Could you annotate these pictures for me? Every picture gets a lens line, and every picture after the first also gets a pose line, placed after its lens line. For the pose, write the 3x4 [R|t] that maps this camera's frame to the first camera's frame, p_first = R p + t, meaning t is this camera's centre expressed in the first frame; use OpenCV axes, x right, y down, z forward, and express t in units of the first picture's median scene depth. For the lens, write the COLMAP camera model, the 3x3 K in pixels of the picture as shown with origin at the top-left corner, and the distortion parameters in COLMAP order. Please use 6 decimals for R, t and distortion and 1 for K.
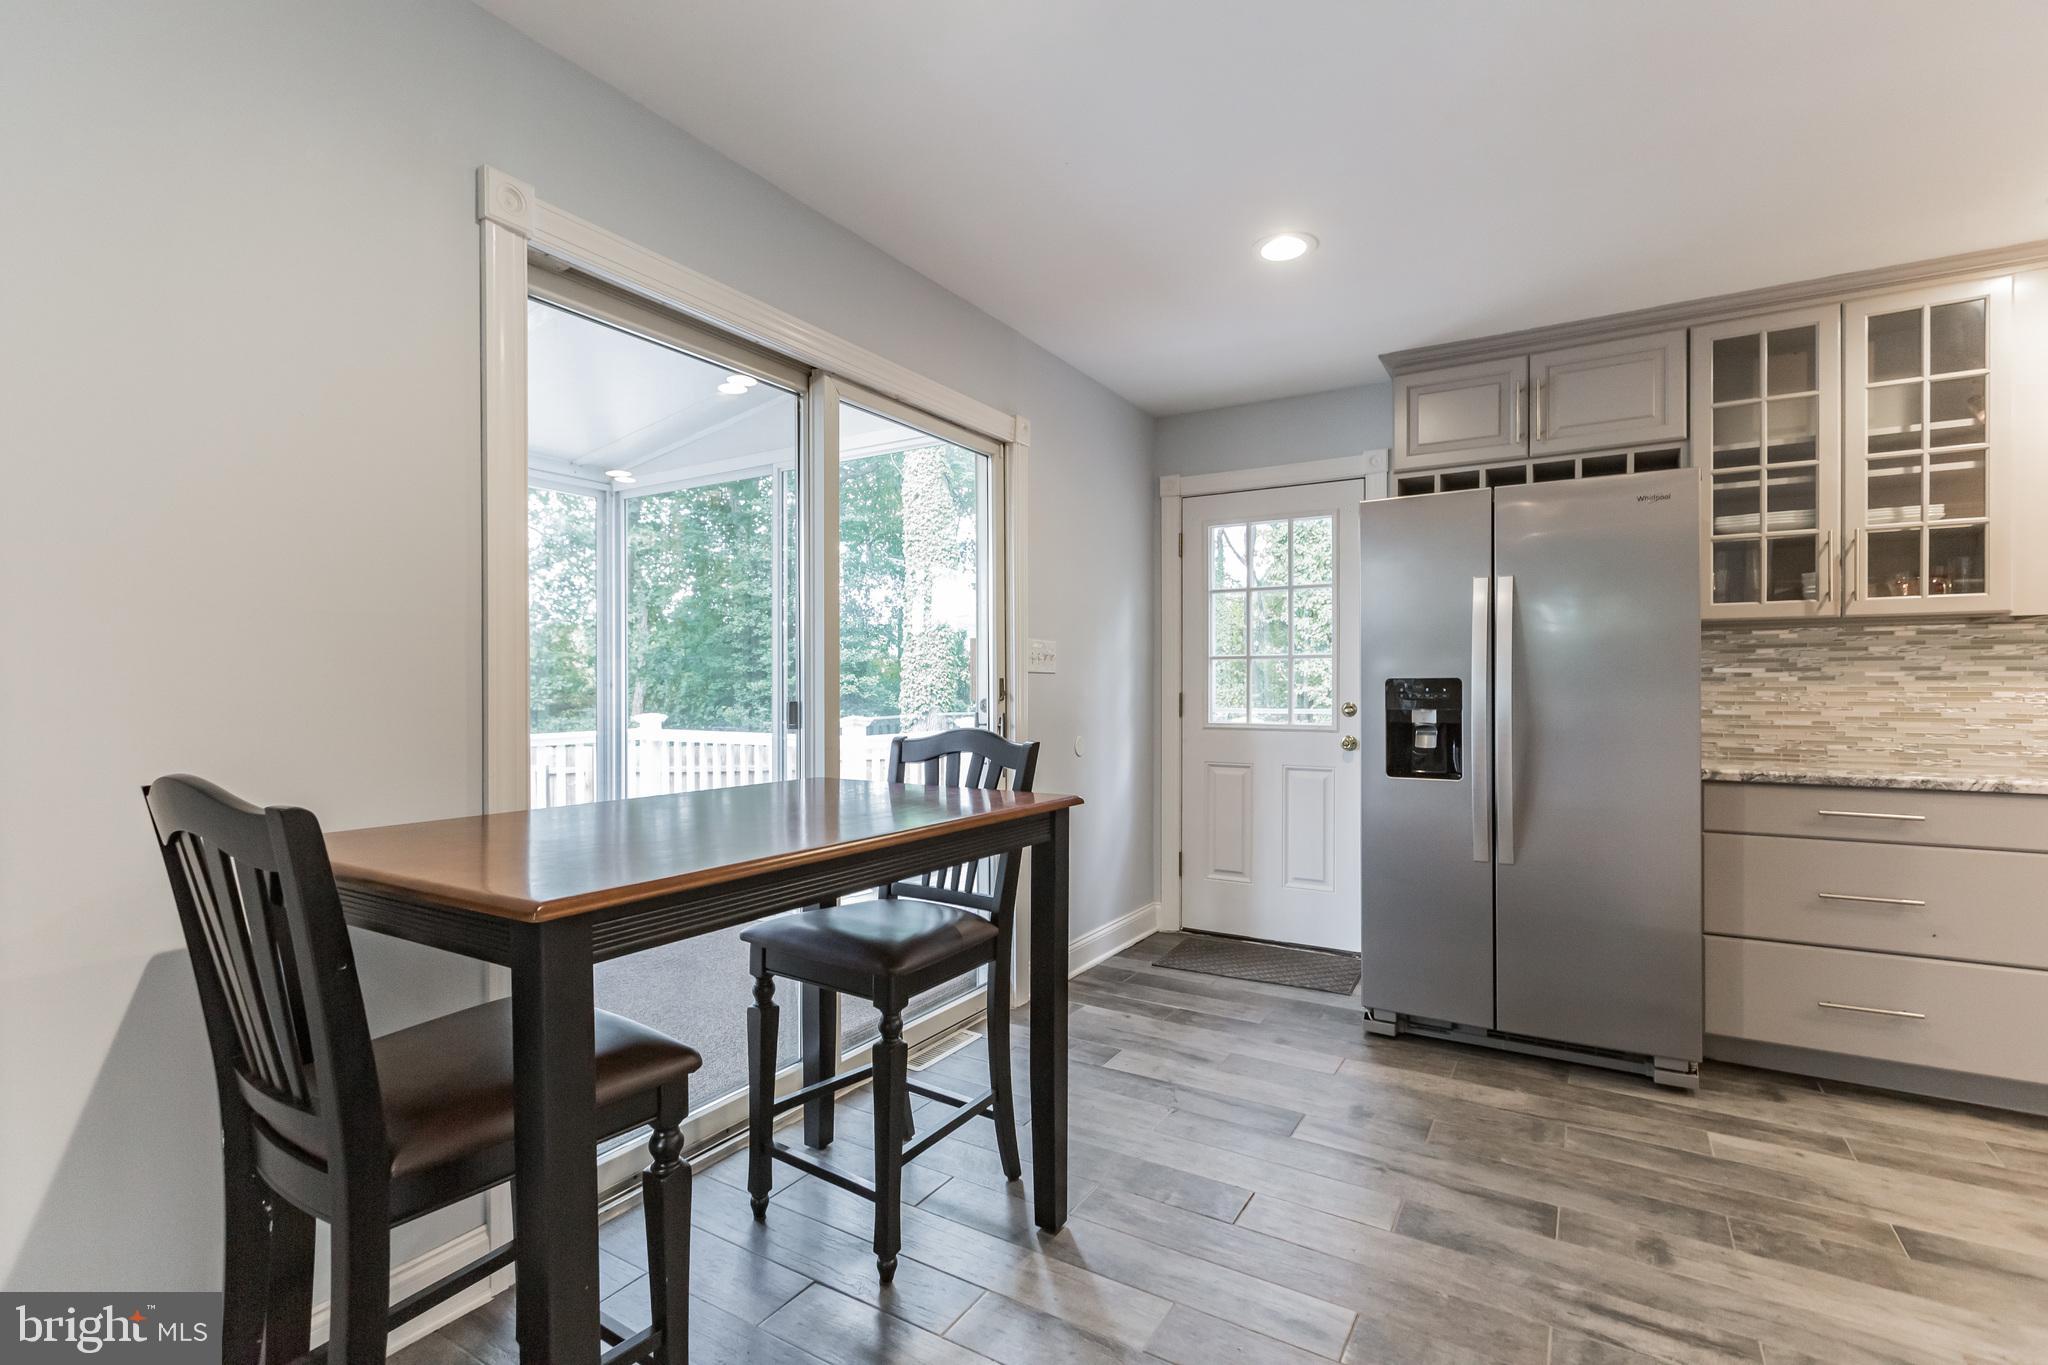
lens RADIAL K [[936.4, 0, 1085.2], [0, 936.4, 695.5], [0, 0, 1]] dist [0.001487, 0.000467]
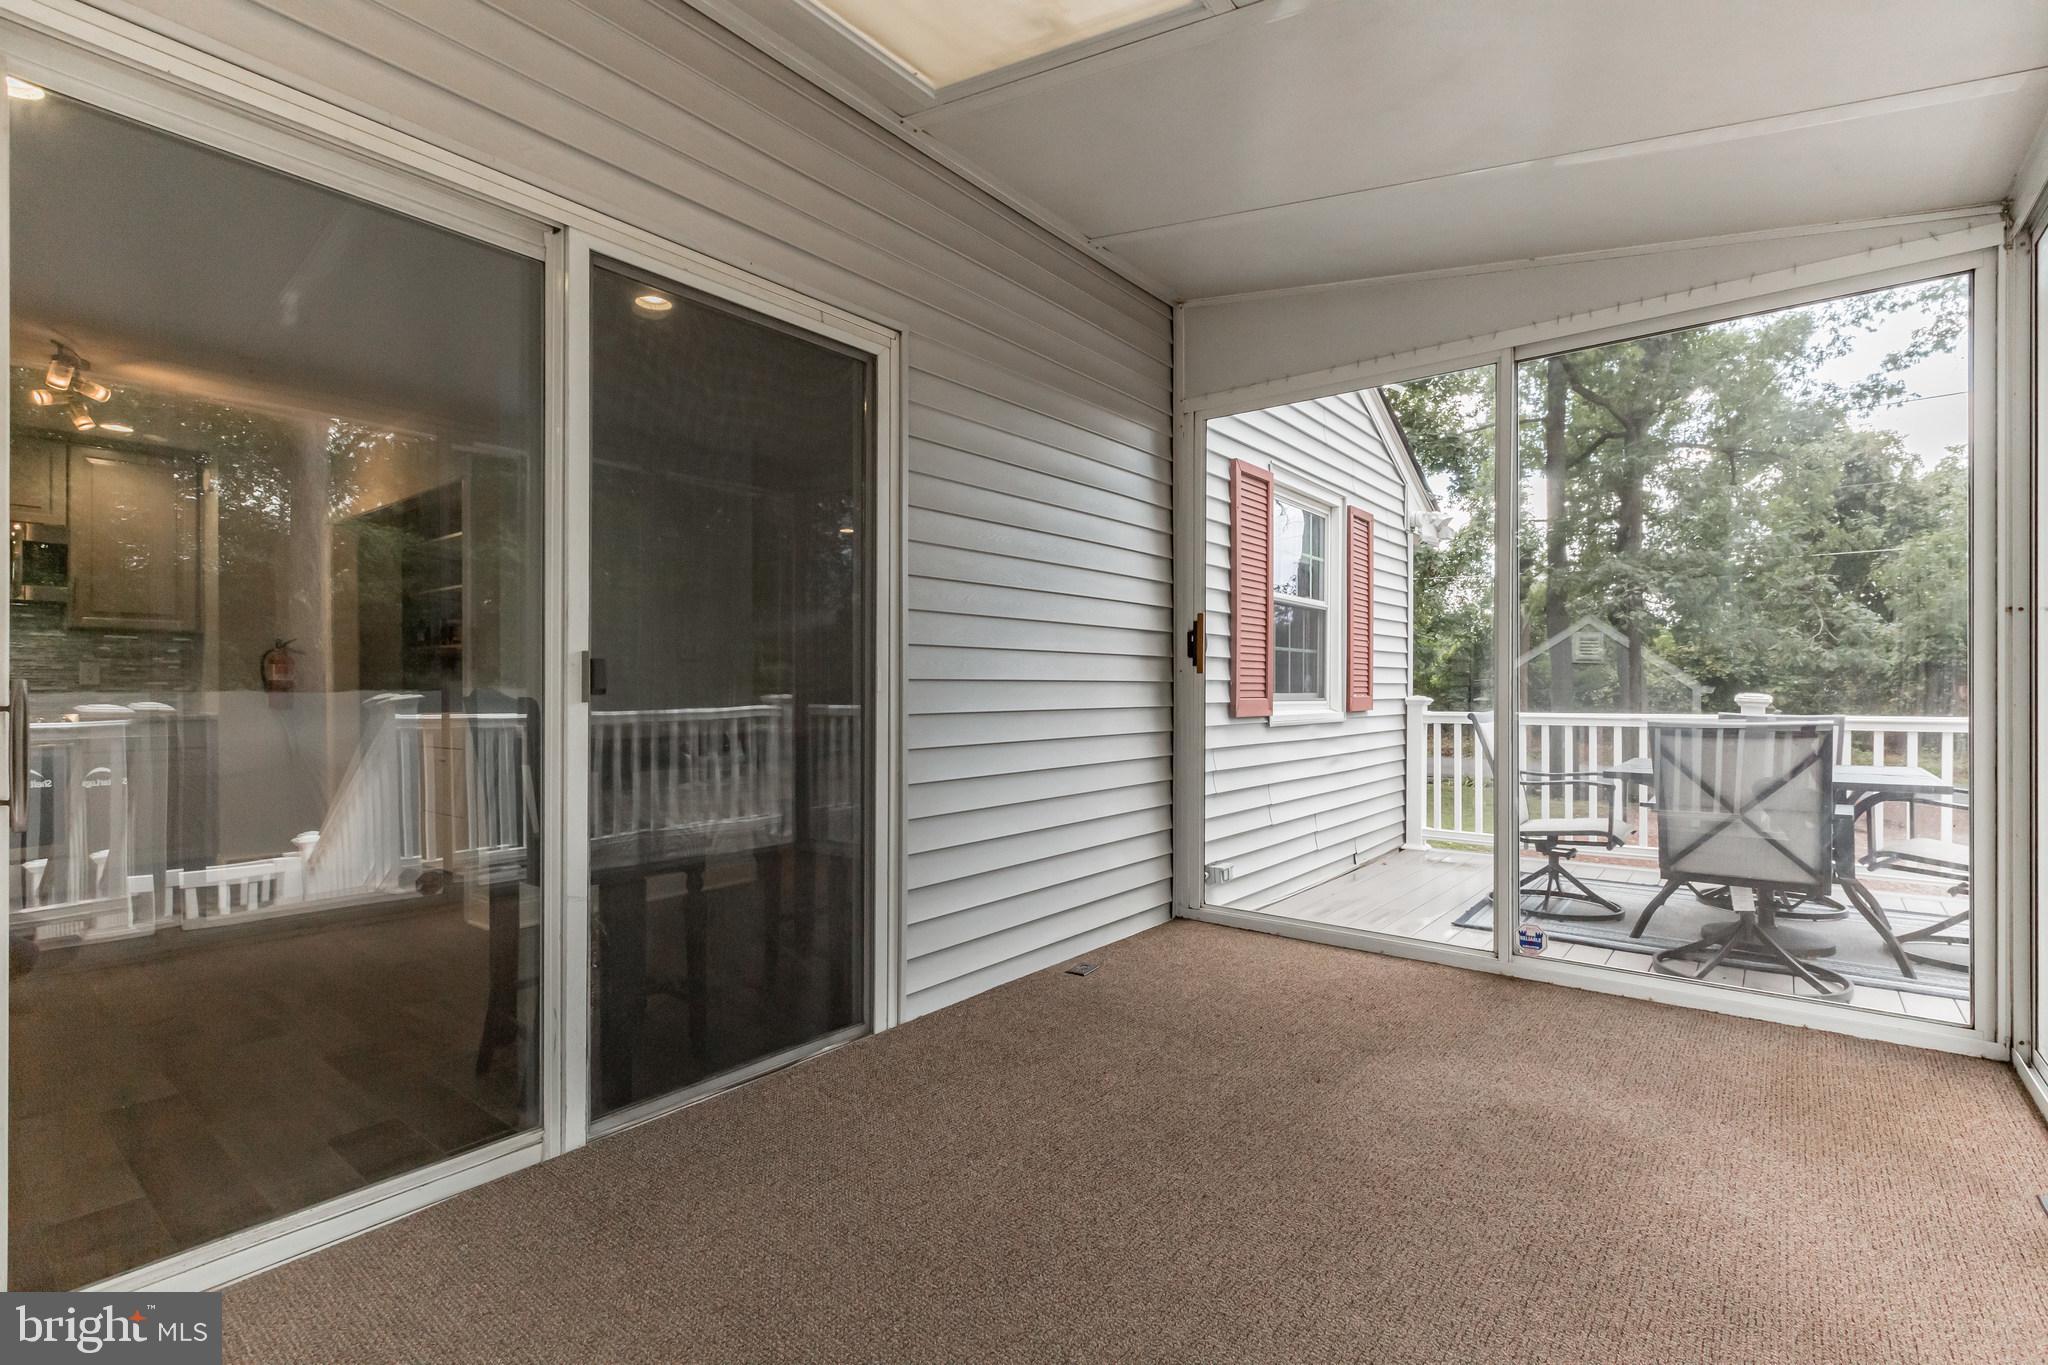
lens RADIAL K [[936.4, 0, 1015.0], [0, 936.4, 681.5], [0, 0, 1]] dist [0.001487, 0.000467]
pose [[-0.985469, -0.002777, 0.169832, -0.704577], [-0.001715, 0.999978, 0.006396, 0.009581], [-0.169846, 0.006012, -0.985452, 1.541821]]
